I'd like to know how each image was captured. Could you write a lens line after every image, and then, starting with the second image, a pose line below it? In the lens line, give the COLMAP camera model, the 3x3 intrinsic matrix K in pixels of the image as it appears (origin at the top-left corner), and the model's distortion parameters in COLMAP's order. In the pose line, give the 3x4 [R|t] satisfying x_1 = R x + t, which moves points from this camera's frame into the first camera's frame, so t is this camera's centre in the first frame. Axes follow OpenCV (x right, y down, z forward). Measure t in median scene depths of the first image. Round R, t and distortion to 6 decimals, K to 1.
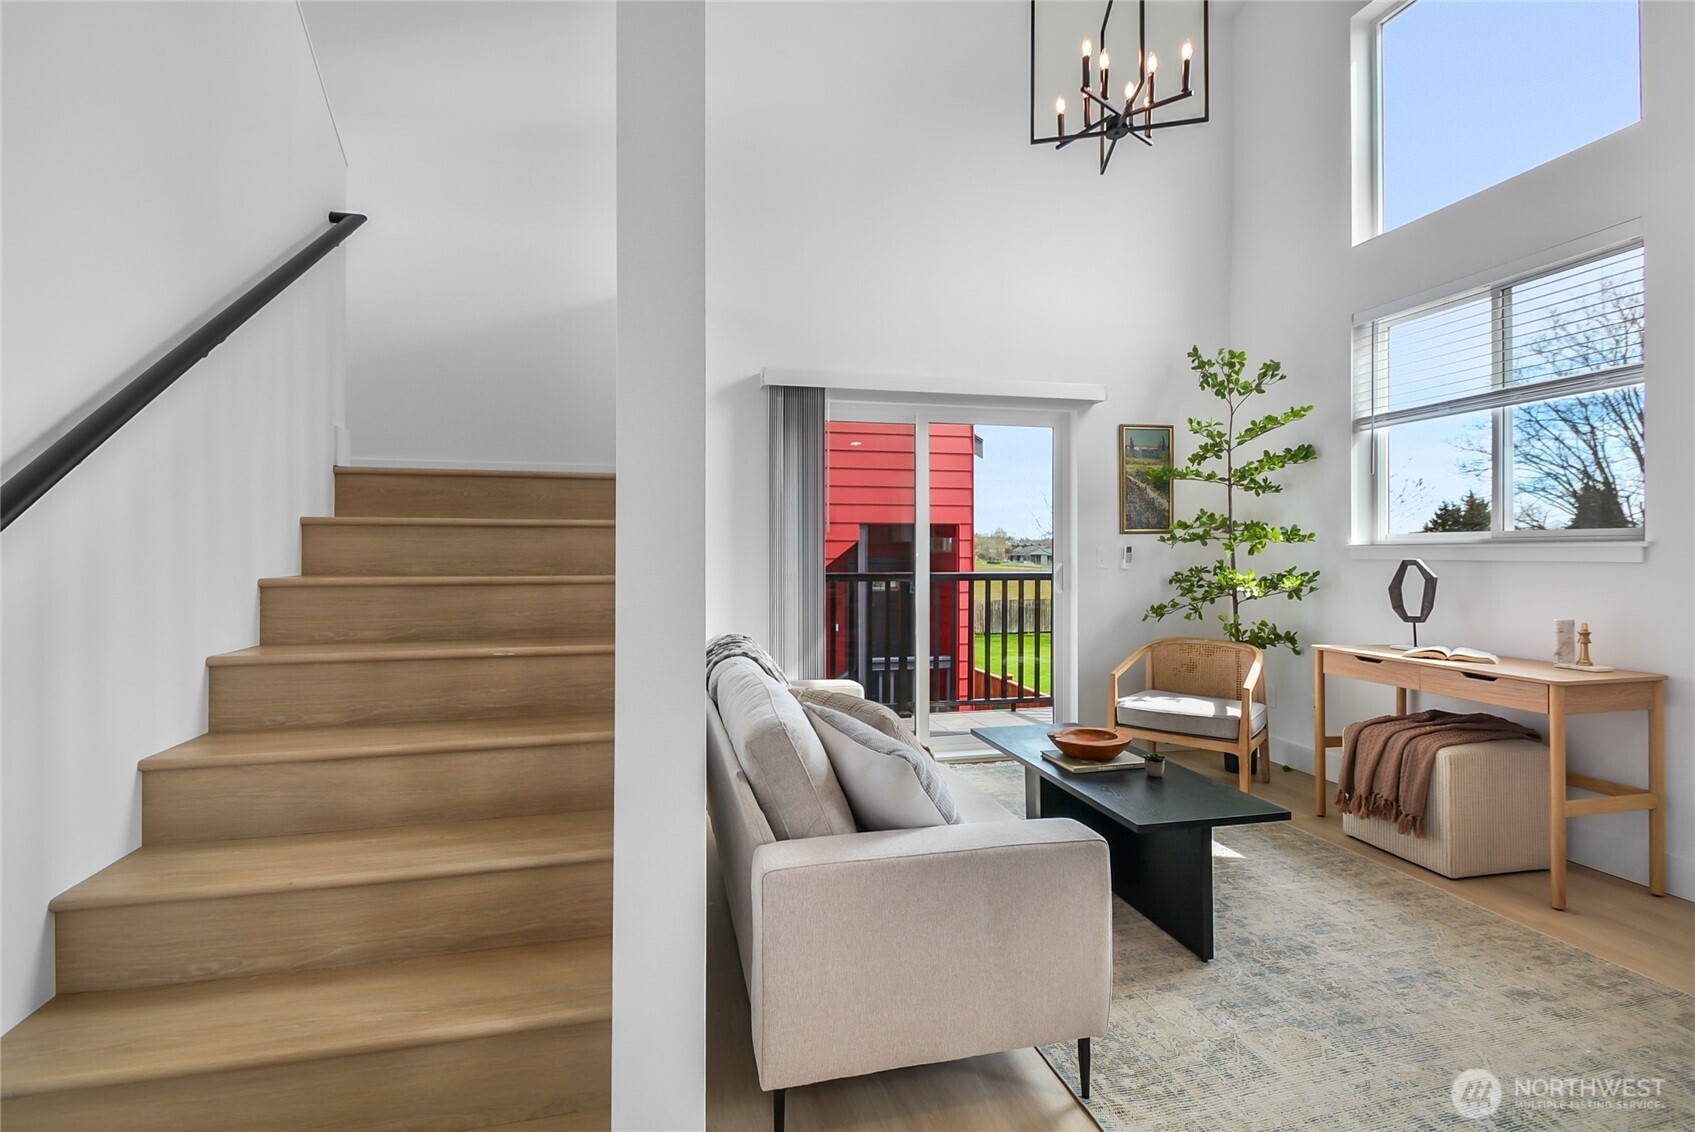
lens RADIAL K [[734.0, 0, 820.4], [0, 734.0, 549.9], [0, 0, 1]] dist [0.000612, -0.000032]
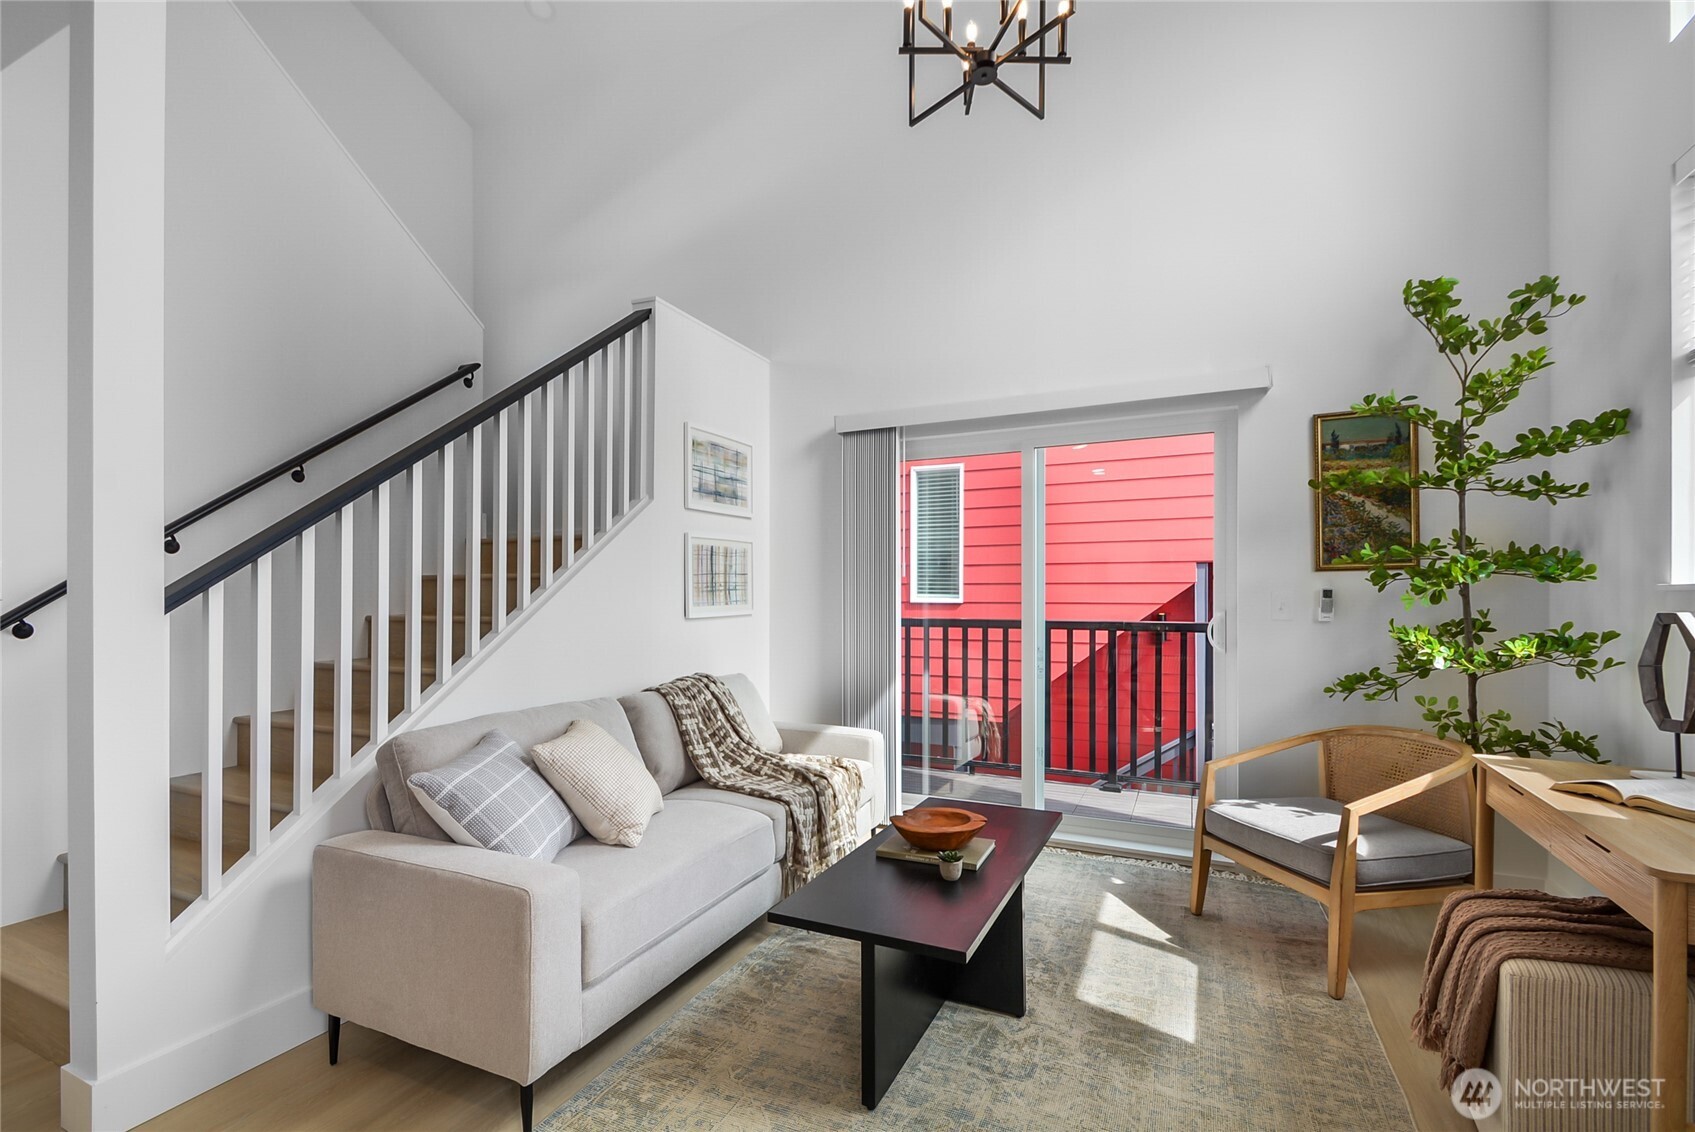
lens RADIAL K [[751.4, 0, 852.1], [0, 751.4, 588.4], [0, 0, 1]] dist [-0.000530, -0.000231]
pose [[0.795995, 0.000474, -0.605303, 0.549425], [-0.005390, 0.999966, -0.006305, 0.001944], [0.605279, 0.008282, 0.795970, 0.181781]]
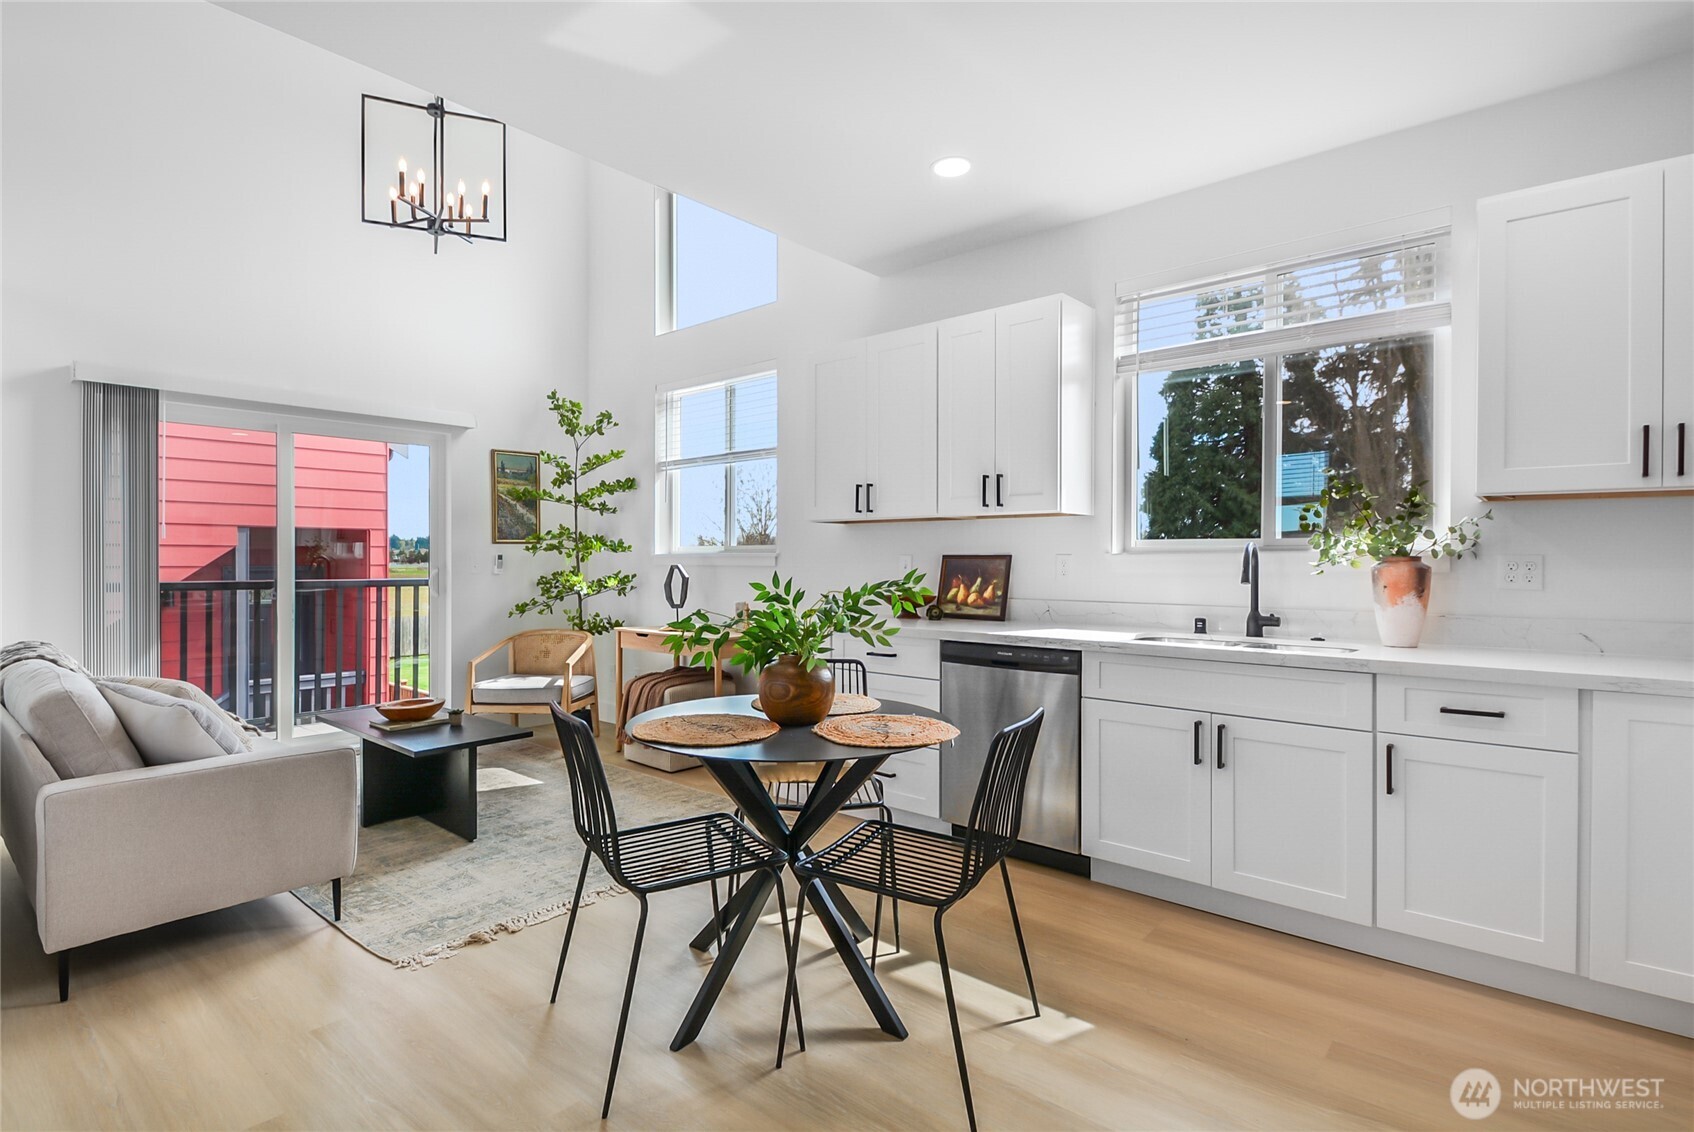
lens RADIAL K [[815.1, 0, 813.6], [0, 815.1, 563.2], [0, 0, 1]] dist [0.023287, -0.018757]
pose [[0.808418, -0.001046, 0.588608, 0.065302], [-0.003398, 0.999973, 0.006443, -0.001132], [-0.588599, -0.007209, 0.808393, -0.383480]]
